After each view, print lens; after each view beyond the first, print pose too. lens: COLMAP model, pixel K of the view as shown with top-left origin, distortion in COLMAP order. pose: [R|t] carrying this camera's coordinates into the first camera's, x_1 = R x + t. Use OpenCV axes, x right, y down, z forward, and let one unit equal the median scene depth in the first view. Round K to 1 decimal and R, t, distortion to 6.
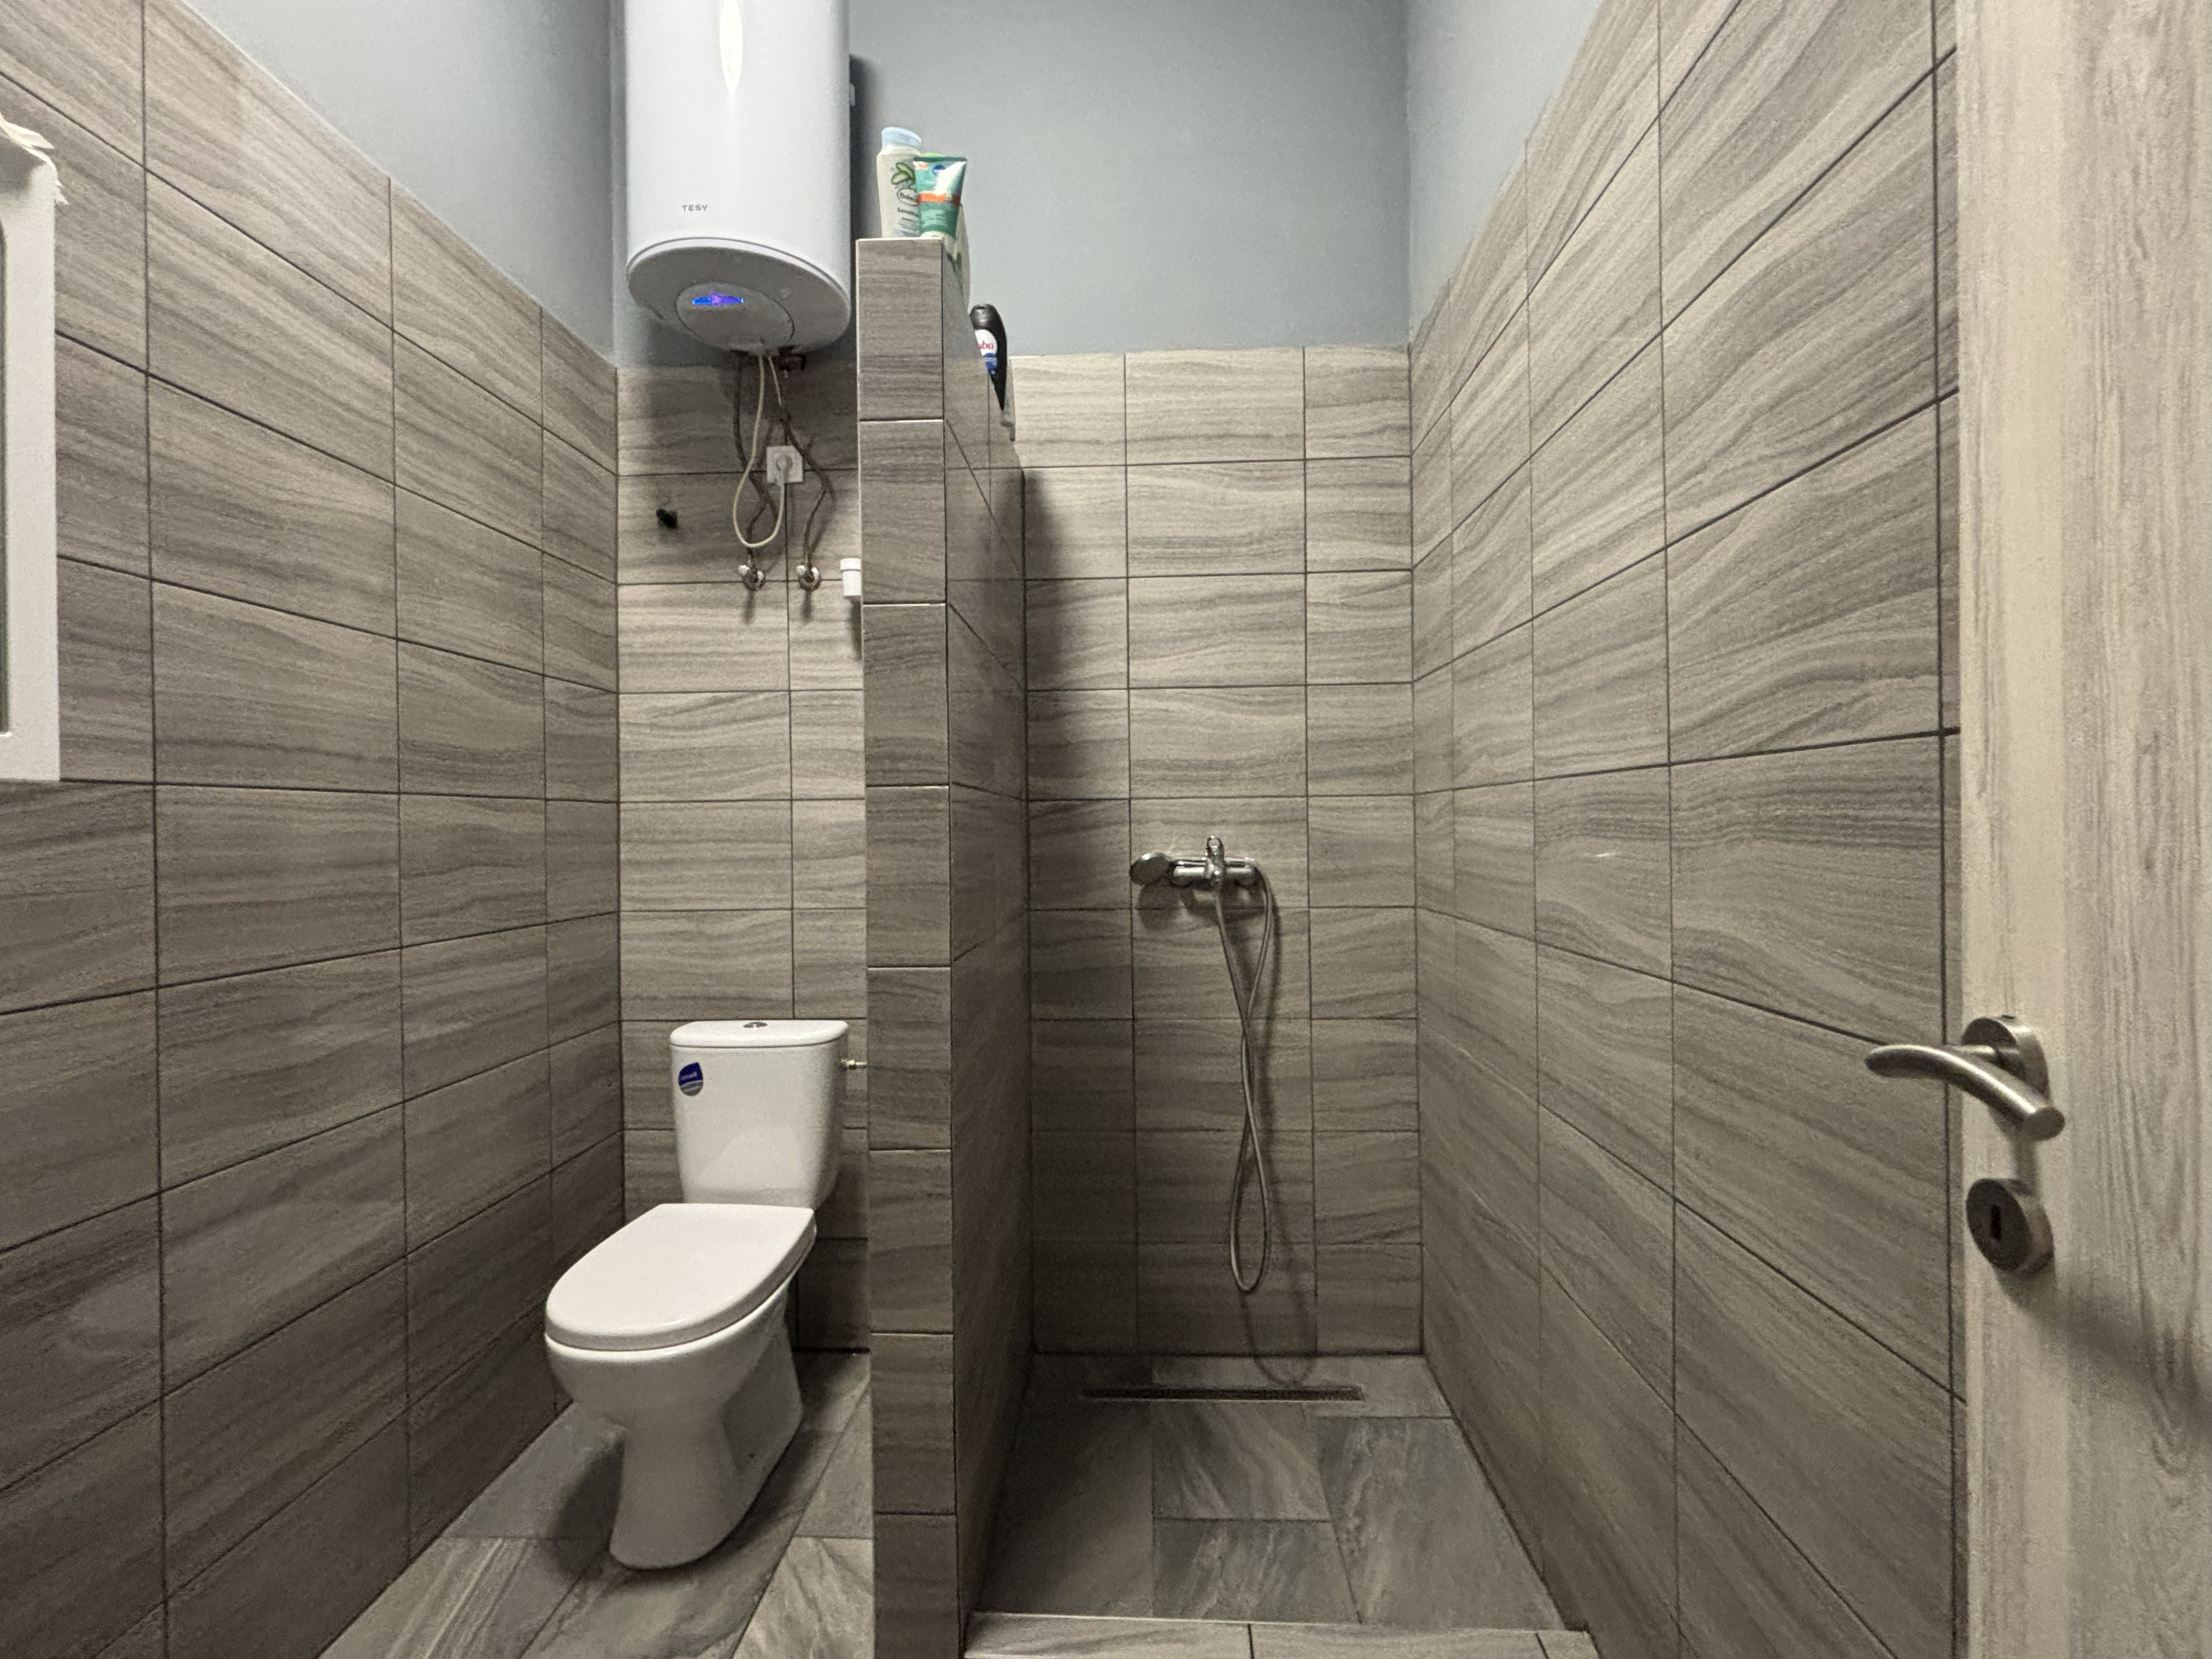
lens RADIAL K [[993.6, 0, 1098.7], [0, 993.6, 825.4], [0, 0, 1]] dist [-0.000741, 0.002181]
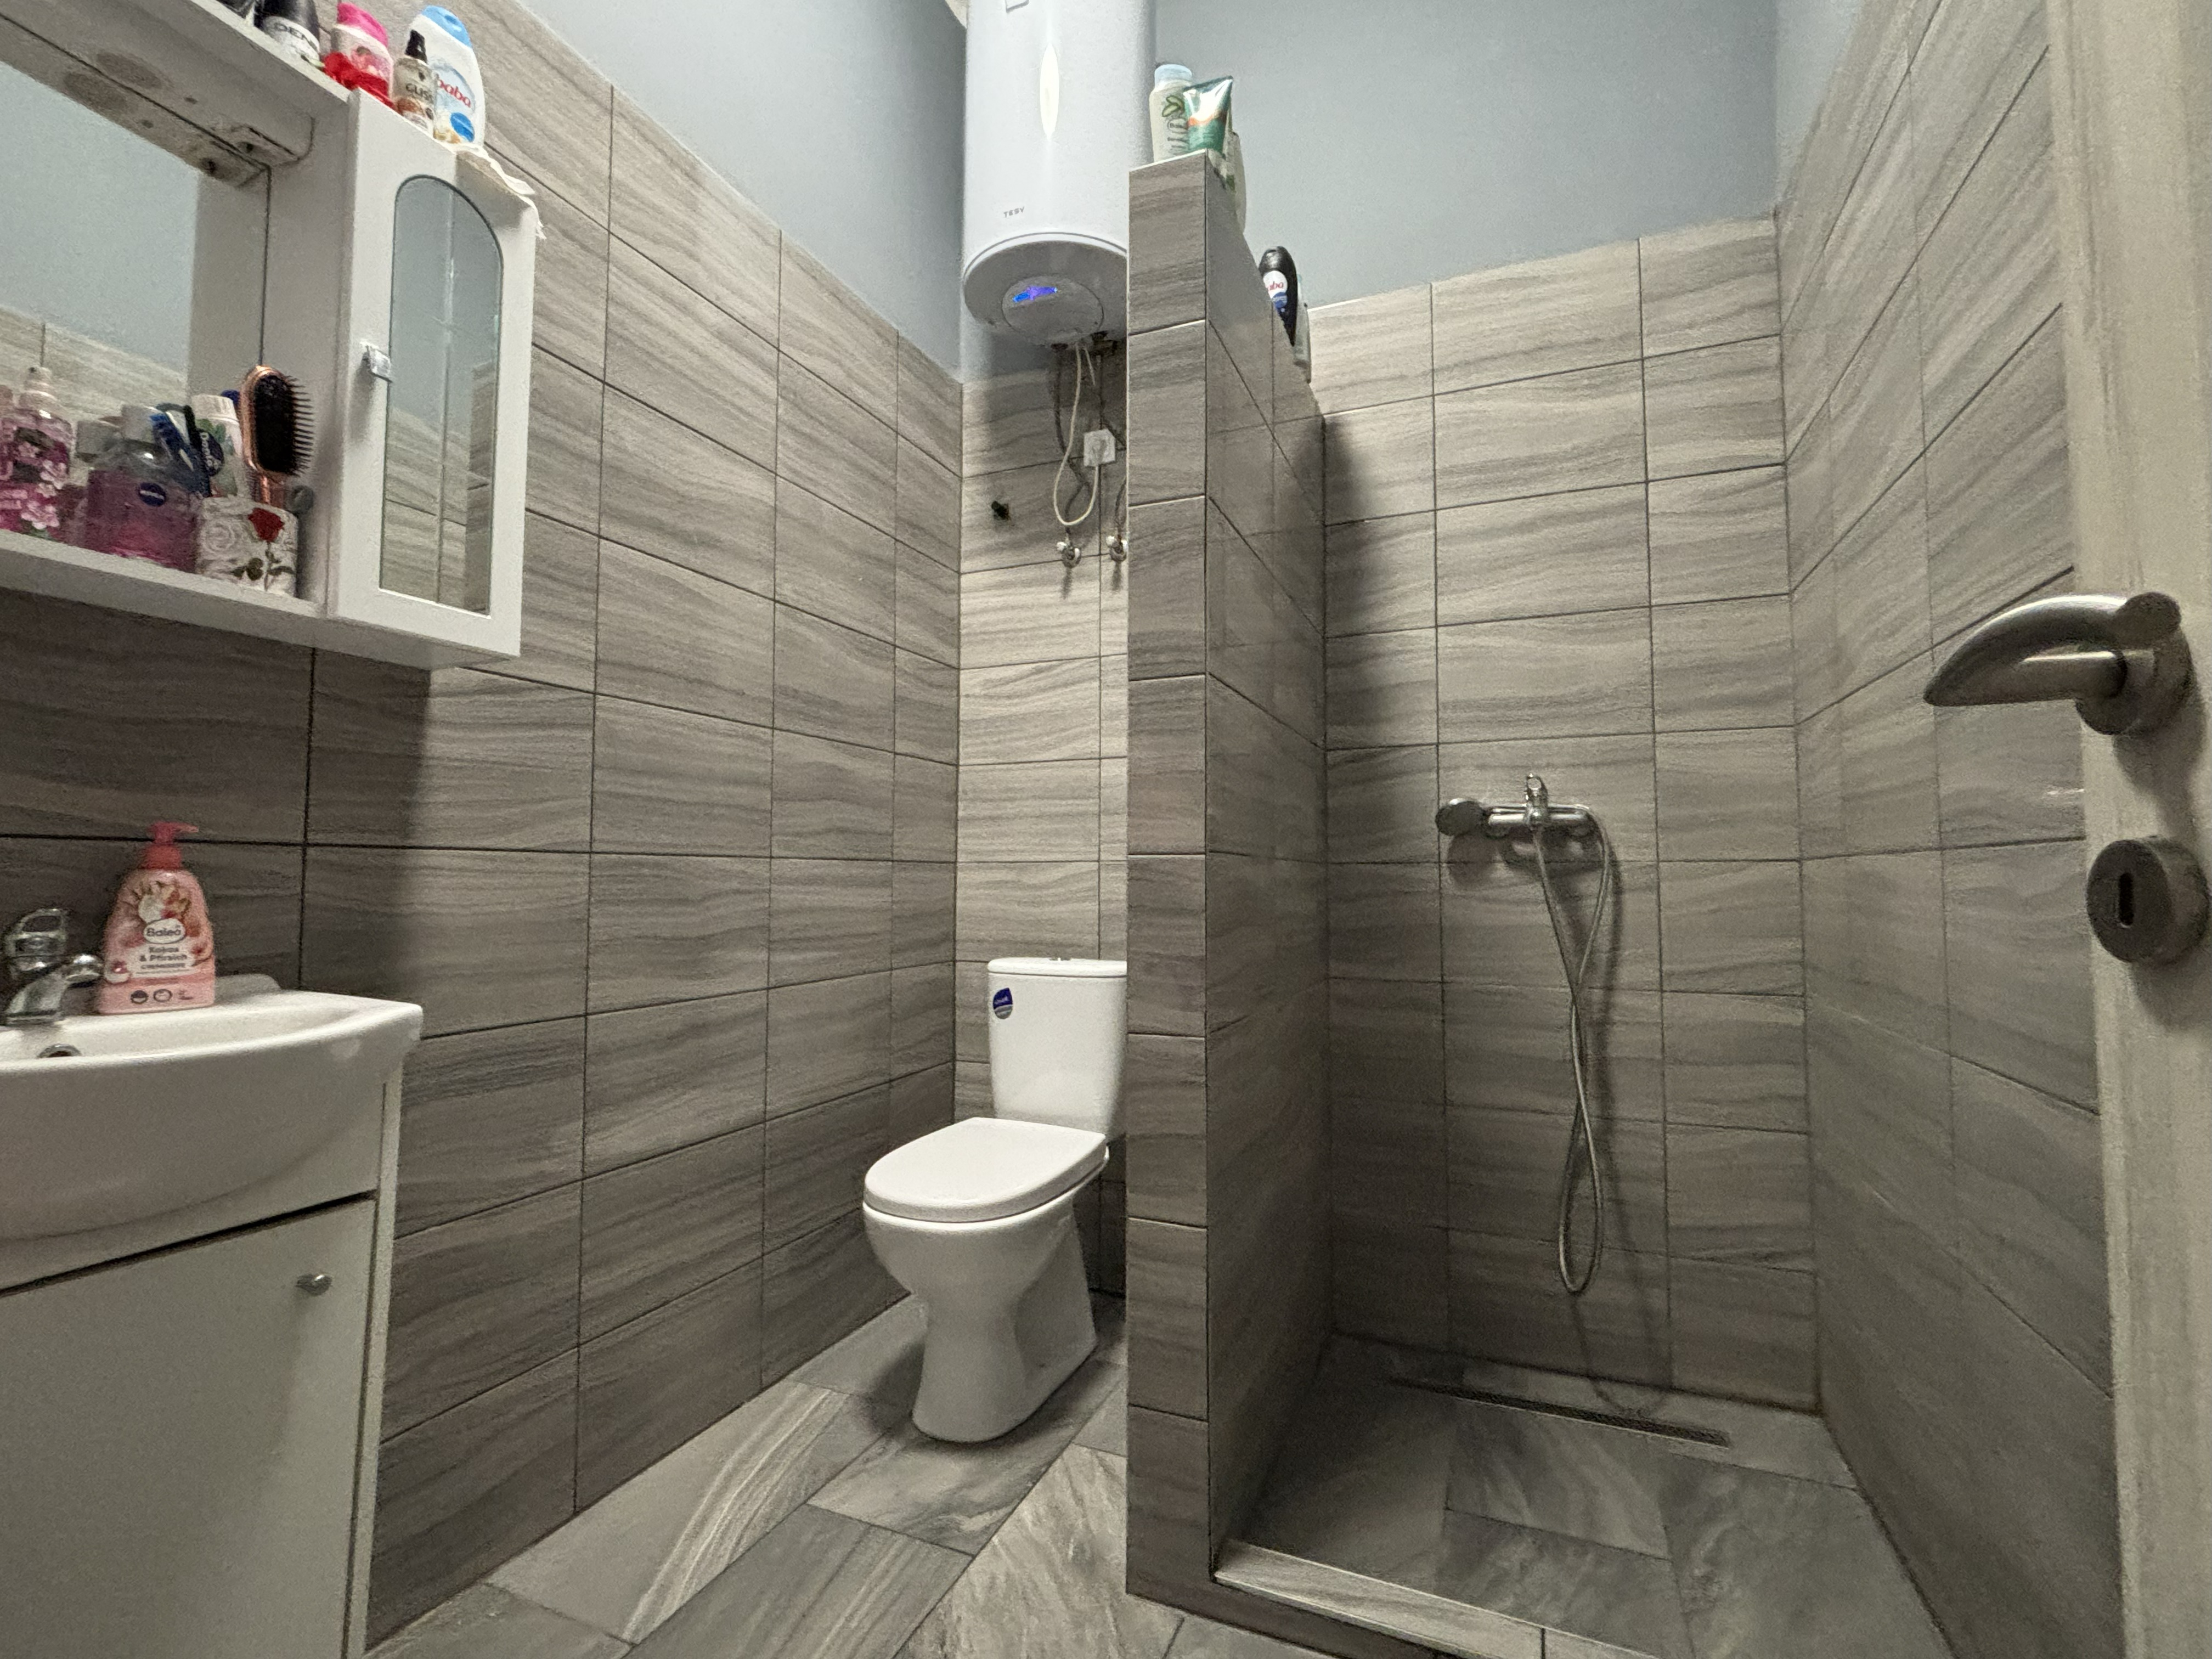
lens RADIAL K [[993.6, 0, 1107.0], [0, 993.6, 828.4], [0, 0, 1]] dist [-0.000741, 0.002181]
pose [[0.937131, -0.004584, -0.348948, 0.067888], [-0.013309, 0.998717, -0.048861, 0.107206], [0.348724, 0.050433, 0.935867, 0.021427]]
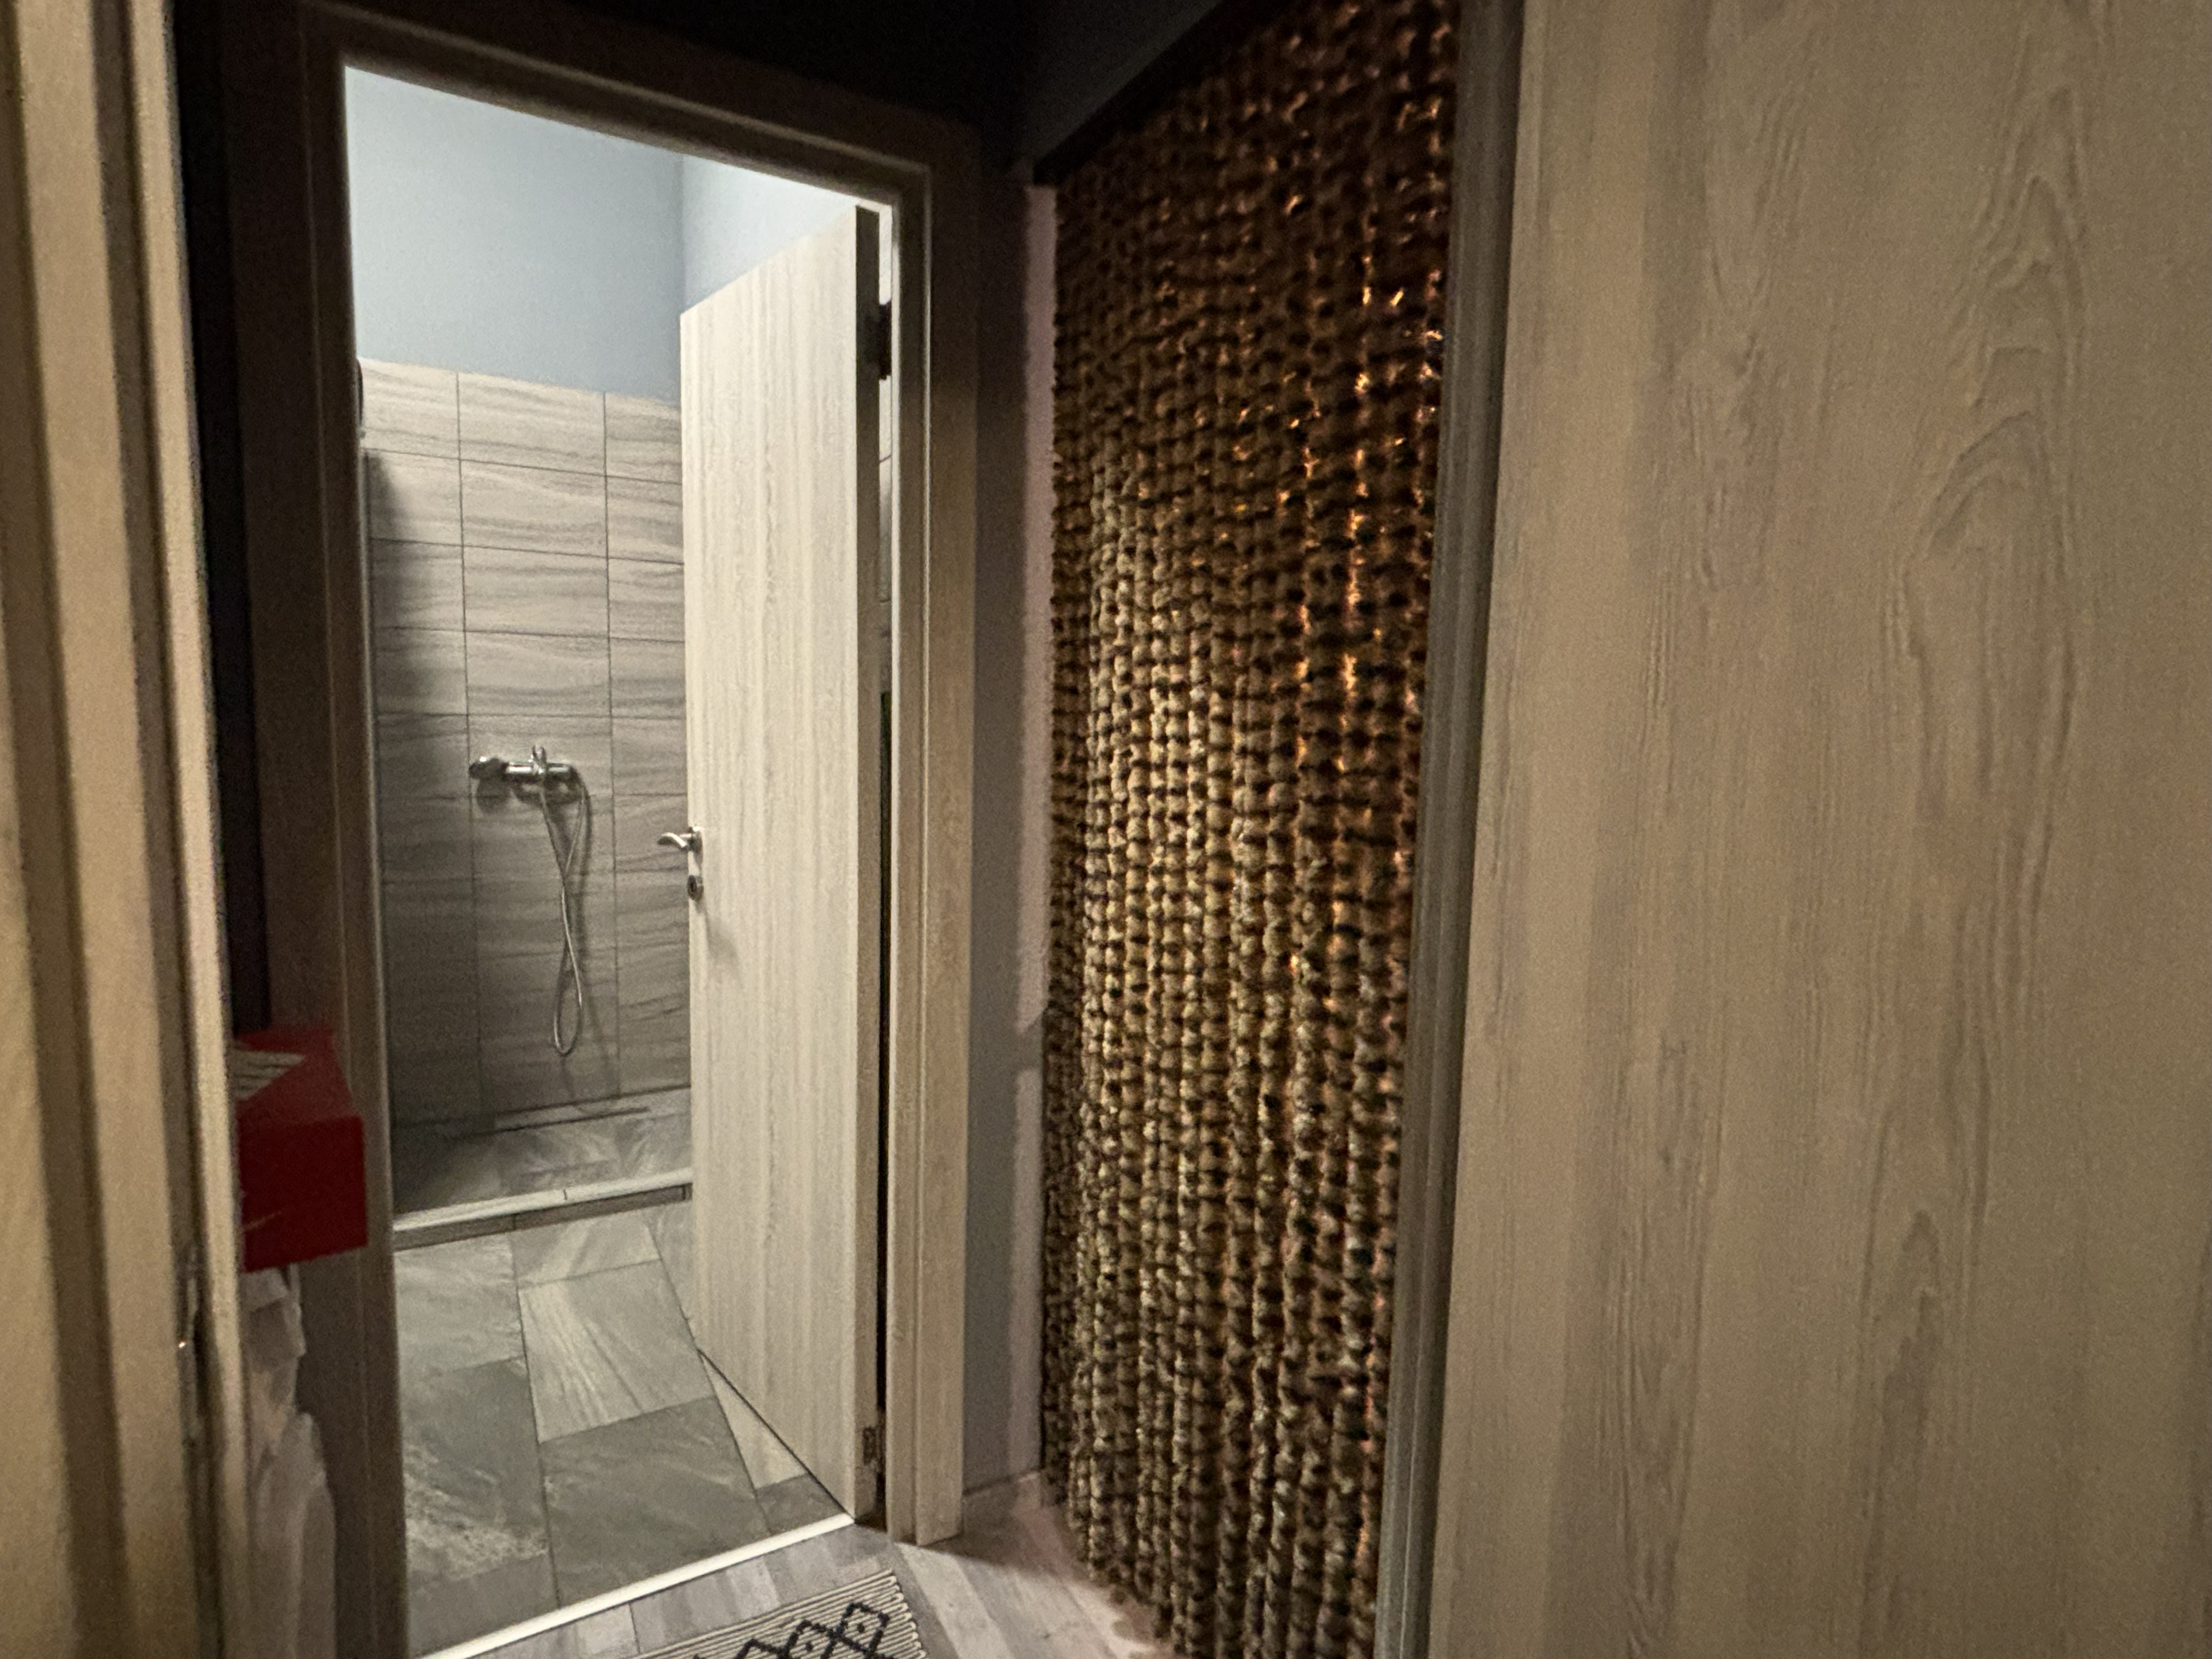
lens RADIAL K [[1127.5, 0, 1090.1], [0, 1127.5, 827.4], [0, 0, 1]] dist [0.002787, -0.000173]
pose [[0.845327, -0.023515, 0.533731, -0.077588], [-0.033620, 0.994709, 0.097071, -0.054188], [-0.533190, -0.100001, 0.840064, -0.763518]]
